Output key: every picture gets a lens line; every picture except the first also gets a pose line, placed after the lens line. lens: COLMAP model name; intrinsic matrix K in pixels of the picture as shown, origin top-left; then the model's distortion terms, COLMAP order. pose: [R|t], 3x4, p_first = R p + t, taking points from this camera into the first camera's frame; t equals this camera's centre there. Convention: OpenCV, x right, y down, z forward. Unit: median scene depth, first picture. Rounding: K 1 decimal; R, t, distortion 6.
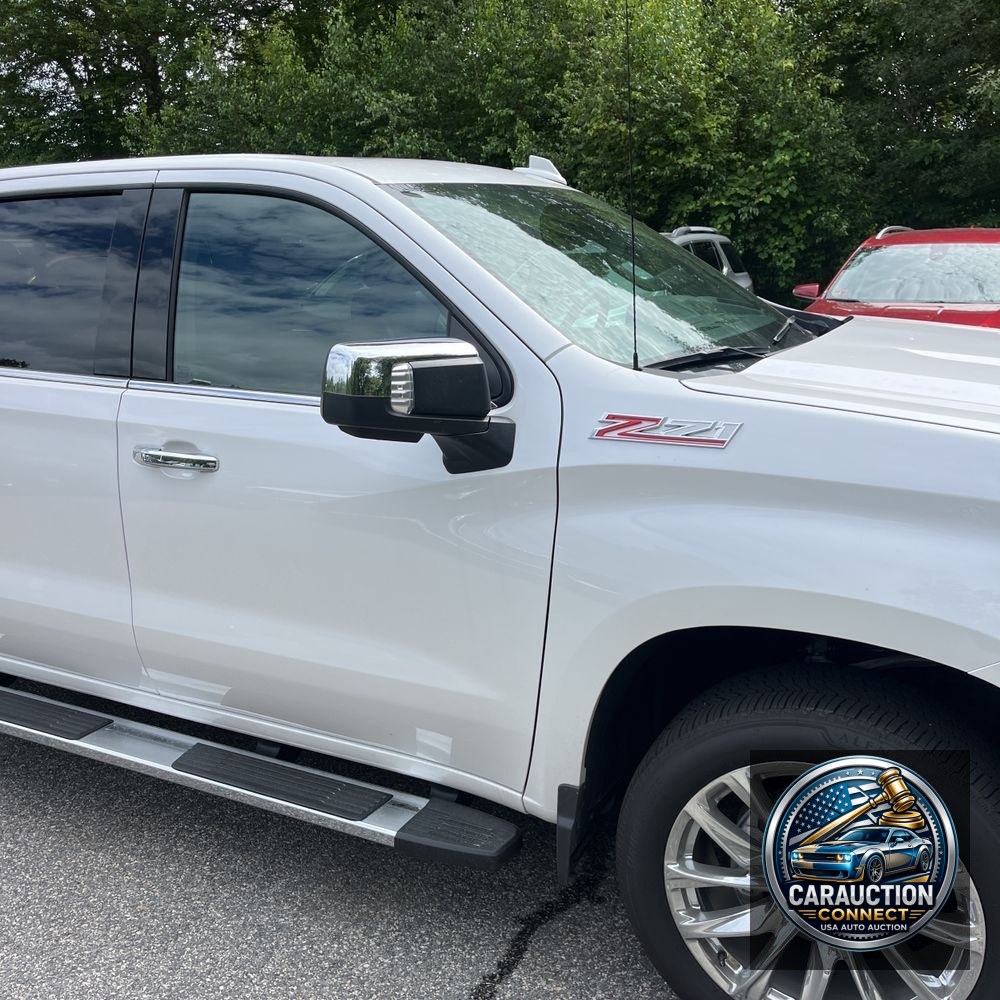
lens RADIAL K [[1006.3, 0, 496.4], [0, 1006.3, 496.3], [0, 0, 1]] dist [0.032017, 0.006188]
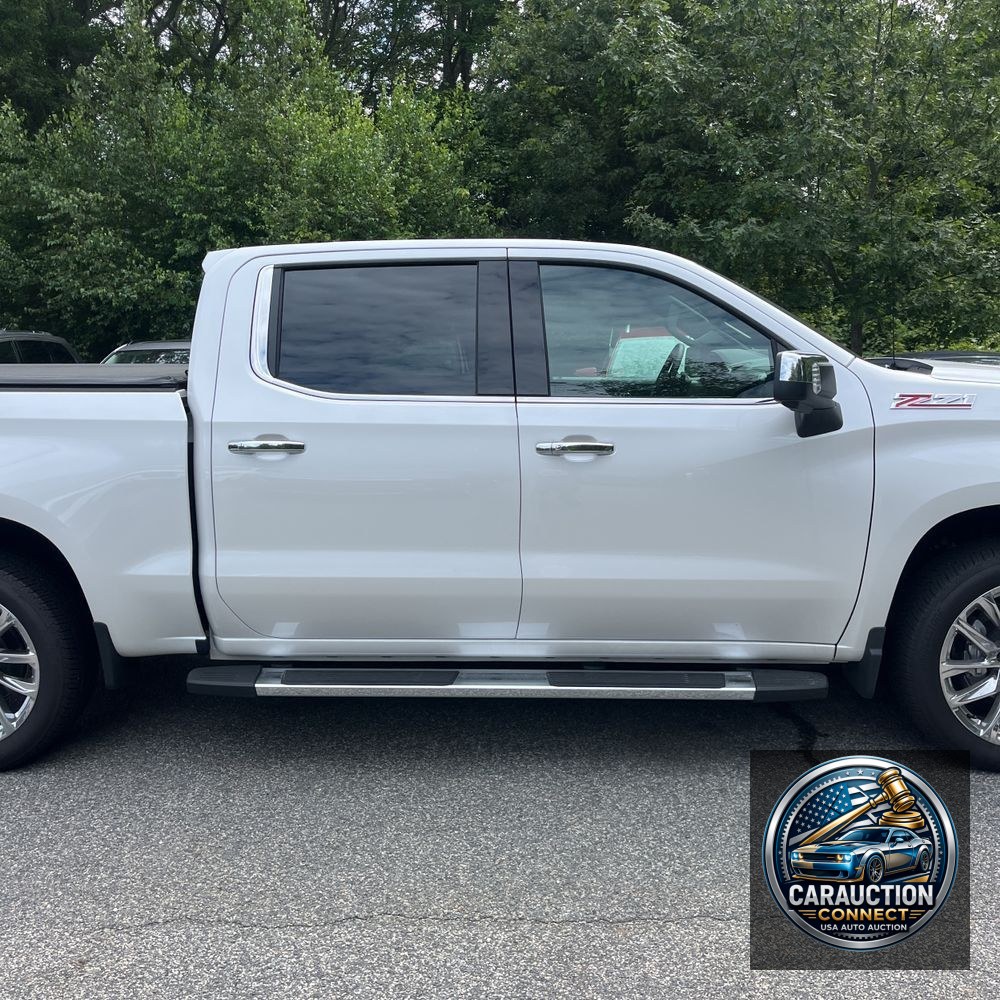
lens RADIAL K [[1026.3, 0, 504.5], [0, 1026.3, 478.6], [0, 0, 1]] dist [0.025736, -0.010327]
pose [[0.910065, -0.044026, 0.412120, -0.817717], [0.095046, 0.990012, -0.104123, 0.119413], [-0.403420, 0.133929, 0.905161, -0.201397]]
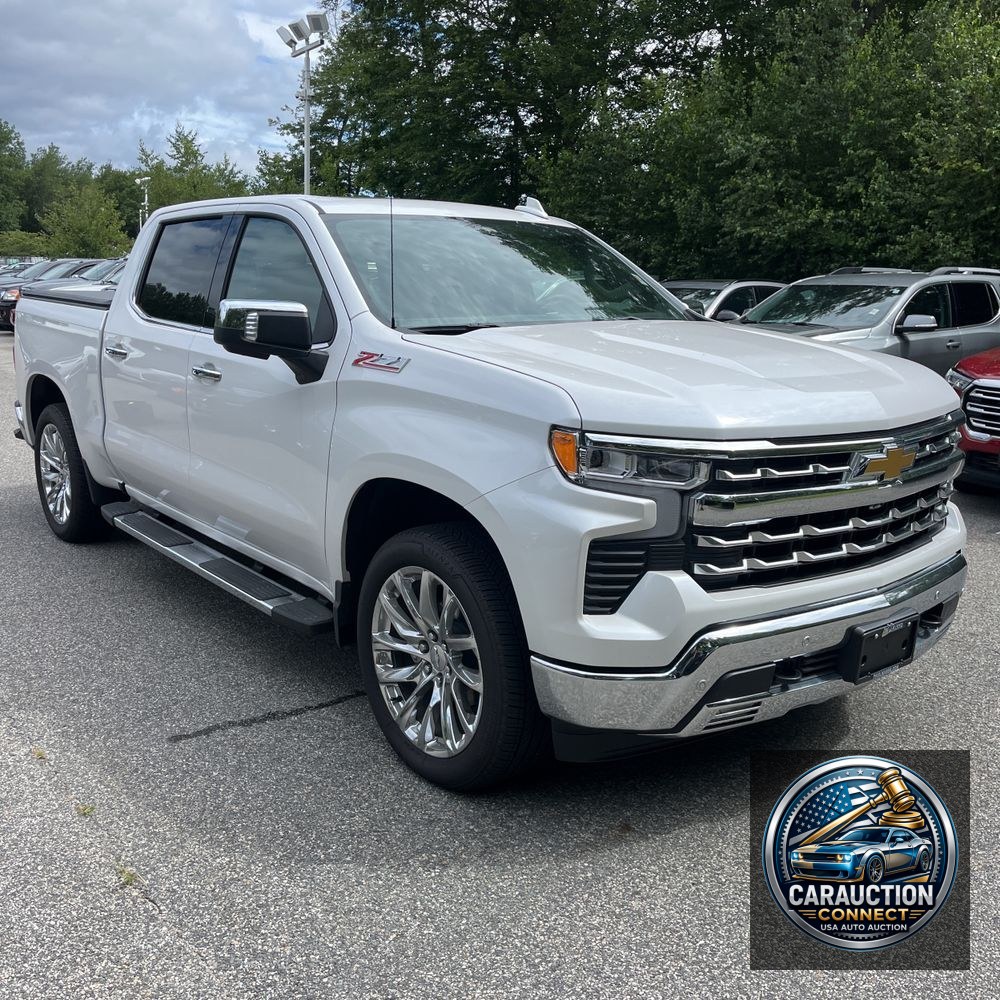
lens RADIAL K [[1039.7, 0, 499.6], [0, 1039.7, 486.8], [0, 0, 1]] dist [0.018169, 0.032286]
pose [[0.910737, 0.120237, -0.395097, 0.685956], [-0.139928, 0.989933, -0.021288, 0.098122], [0.388560, 0.074673, 0.918393, -0.327151]]
